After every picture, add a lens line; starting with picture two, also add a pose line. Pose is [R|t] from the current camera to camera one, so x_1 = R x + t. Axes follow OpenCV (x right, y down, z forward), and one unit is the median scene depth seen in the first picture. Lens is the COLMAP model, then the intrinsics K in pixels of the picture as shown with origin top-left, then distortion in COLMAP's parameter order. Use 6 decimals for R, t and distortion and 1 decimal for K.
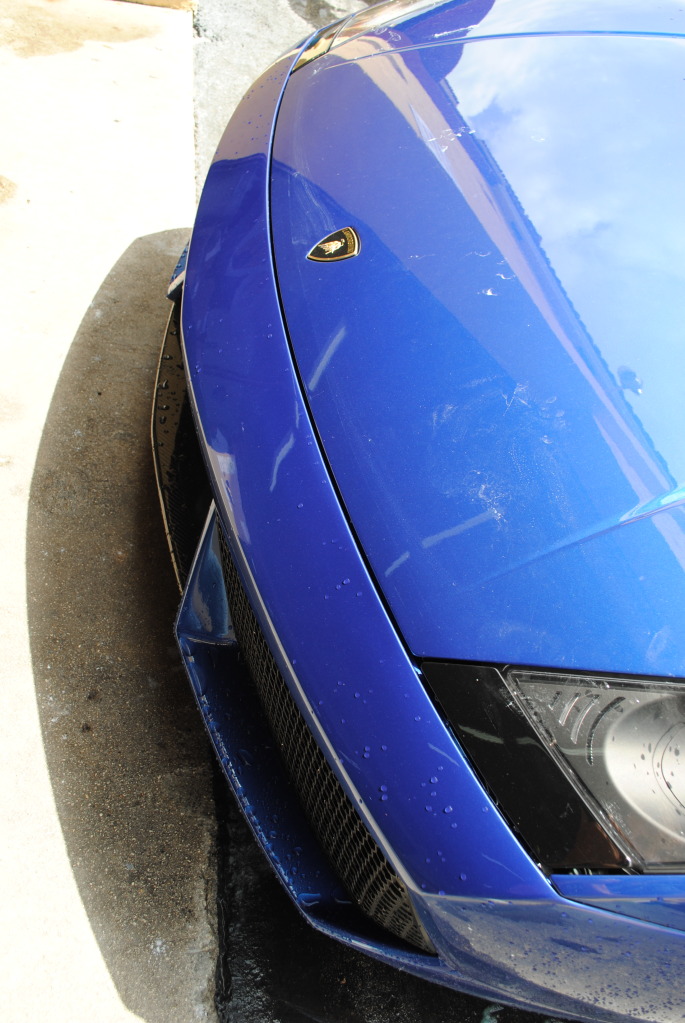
lens RADIAL K [[849.9, 0, 343.1], [0, 849.9, 512.3], [0, 0, 1]] dist [-0.095670, 0.015984]
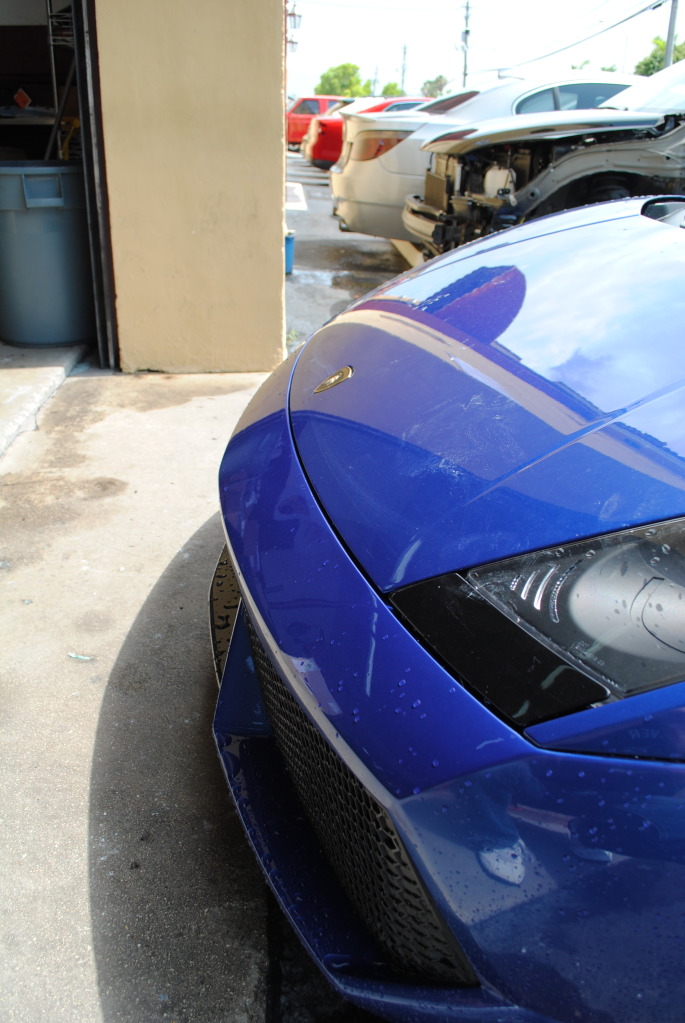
lens RADIAL K [[849.9, 0, 345.9], [0, 849.9, 512.3], [0, 0, 1]] dist [-0.095670, 0.015984]
pose [[0.971679, -0.175899, -0.157795, 0.149310], [0.079606, 0.872392, -0.482282, 0.391454], [0.222492, 0.456061, 0.861687, 0.058679]]
